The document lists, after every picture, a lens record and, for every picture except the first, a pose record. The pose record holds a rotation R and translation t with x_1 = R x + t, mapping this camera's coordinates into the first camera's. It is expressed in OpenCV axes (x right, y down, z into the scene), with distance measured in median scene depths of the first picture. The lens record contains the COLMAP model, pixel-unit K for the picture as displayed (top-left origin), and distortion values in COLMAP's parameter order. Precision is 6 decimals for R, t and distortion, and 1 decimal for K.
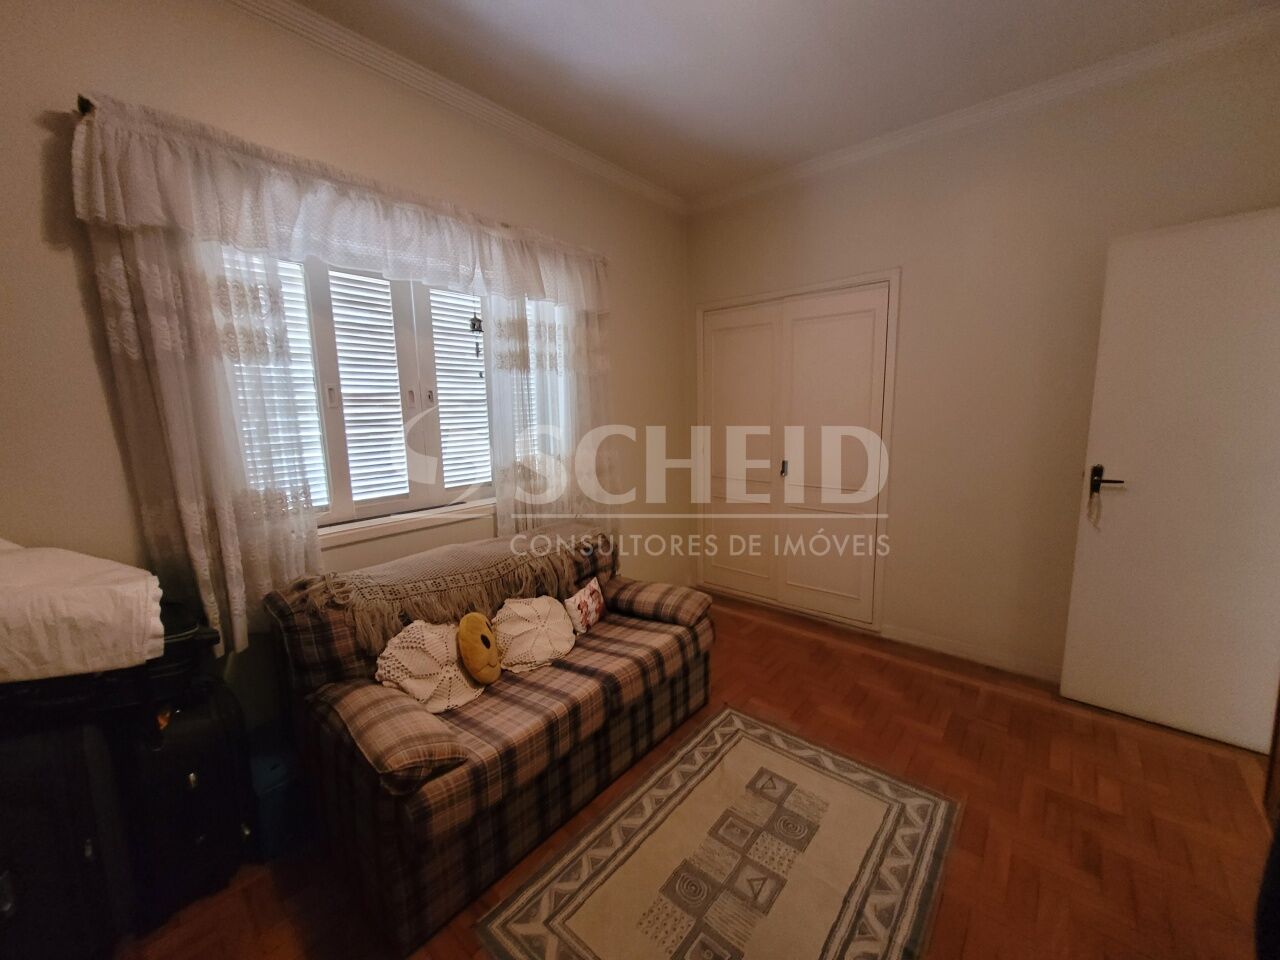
lens RADIAL K [[500.5, 0, 643.9], [0, 500.5, 477.9], [0, 0, 1]] dist [0.004145, -0.000518]
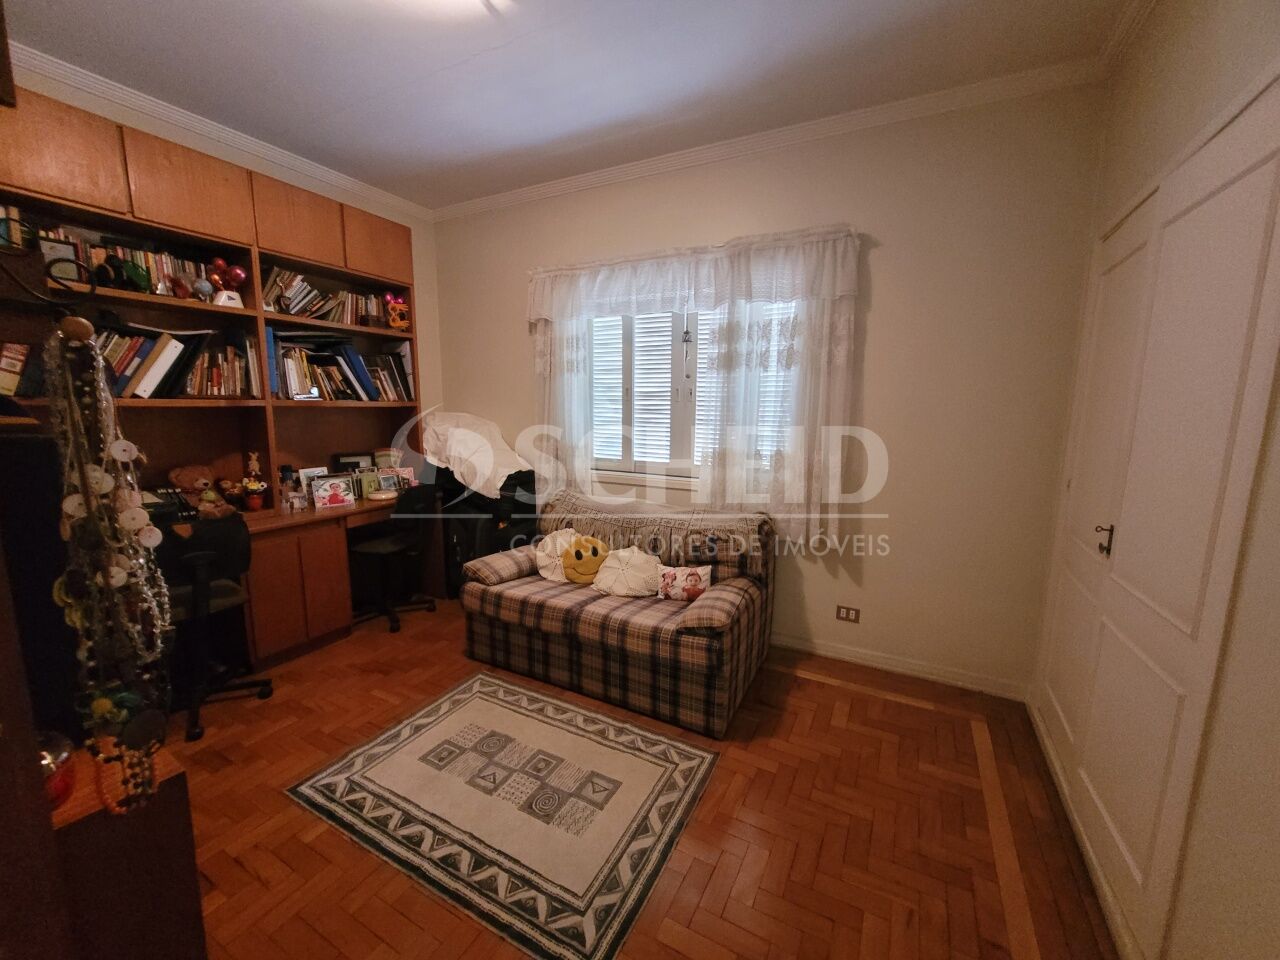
lens RADIAL K [[500.5, 0, 644.3], [0, 500.5, 482.5], [0, 0, 1]] dist [0.004145, -0.000518]
pose [[0.219017, 0.170542, -0.960701, 1.169629], [-0.159238, 0.977653, 0.137249, -0.129761], [0.962640, 0.122921, 0.241279, 0.814878]]
